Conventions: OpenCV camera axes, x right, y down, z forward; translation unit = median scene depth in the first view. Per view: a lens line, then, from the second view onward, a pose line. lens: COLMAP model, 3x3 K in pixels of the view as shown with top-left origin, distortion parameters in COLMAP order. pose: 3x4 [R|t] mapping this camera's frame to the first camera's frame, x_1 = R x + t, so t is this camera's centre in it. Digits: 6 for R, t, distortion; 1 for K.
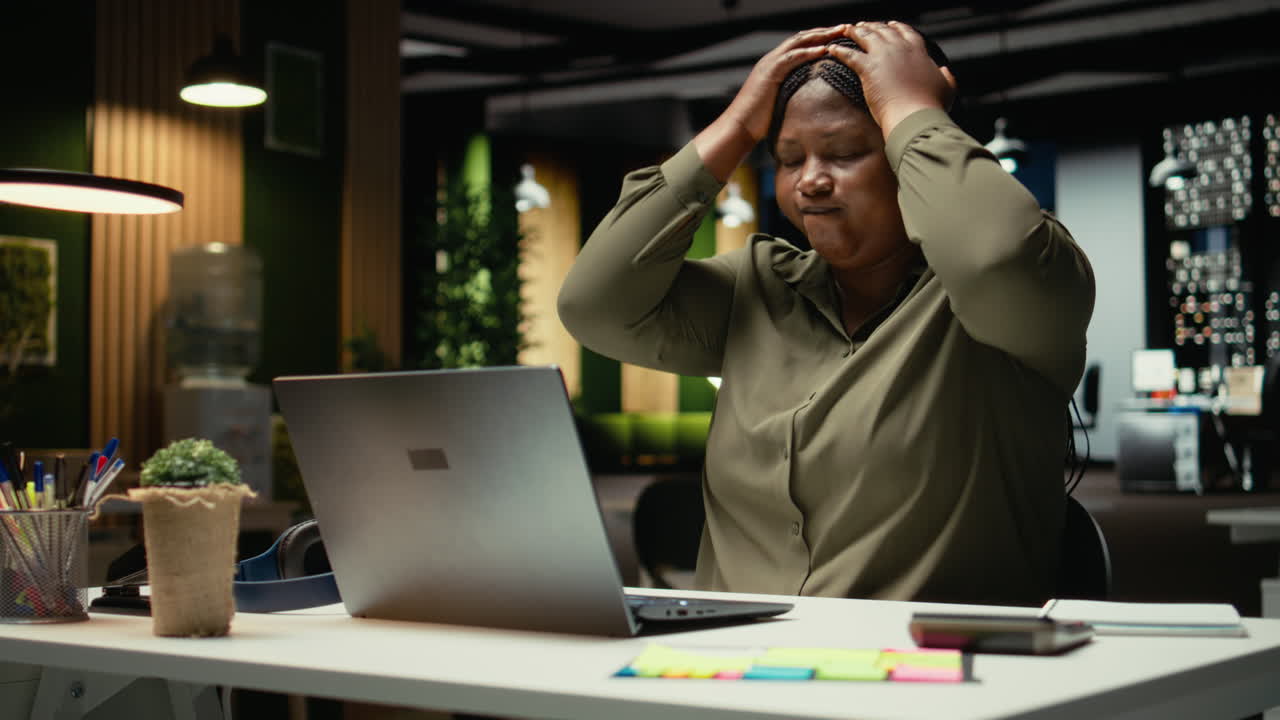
lens RADIAL K [[1836.4, 0, 639.3], [0, 1836.4, 324.4], [0, 0, 1]] dist [-0.005510, -0.039853]
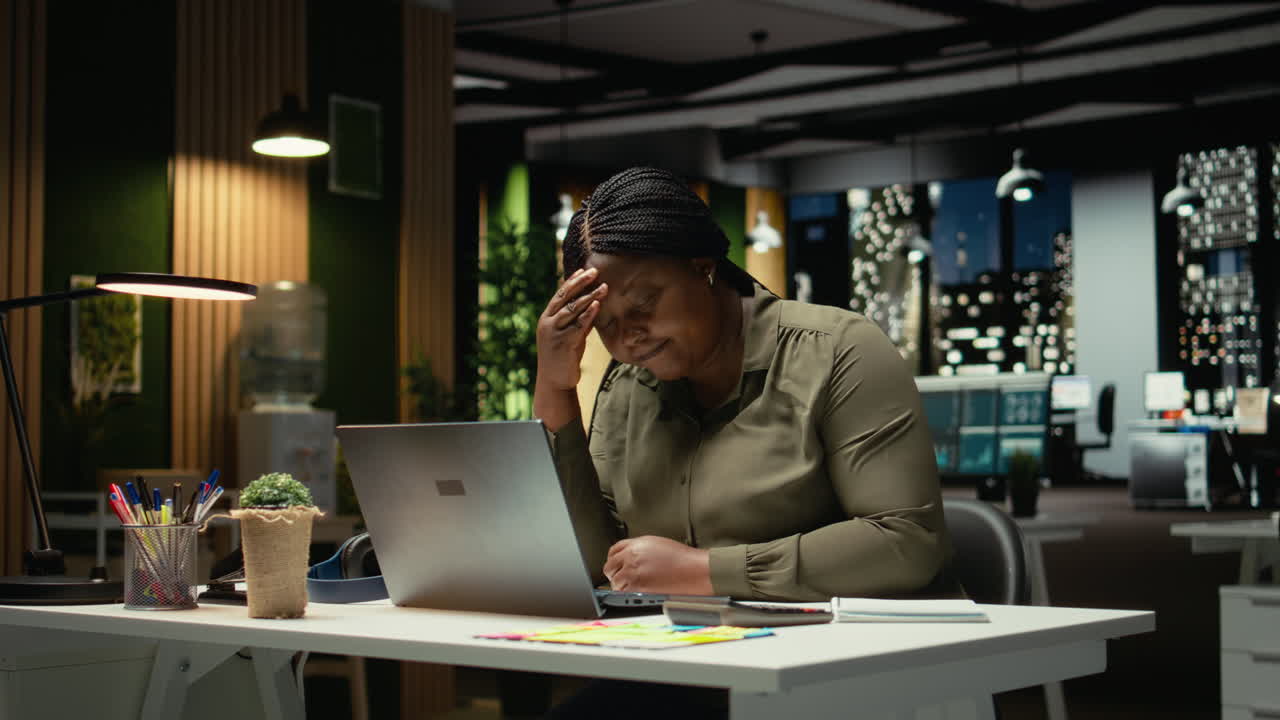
lens RADIAL K [[1836.4, 0, 639.3], [0, 1836.4, 324.4], [0, 0, 1]] dist [-0.005510, -0.039853]
pose [[0.999435, -0.003103, -0.033466, 0.039087], [0.002857, 0.999968, -0.007406, -0.020359], [0.033488, 0.007306, 0.999412, -0.193913]]
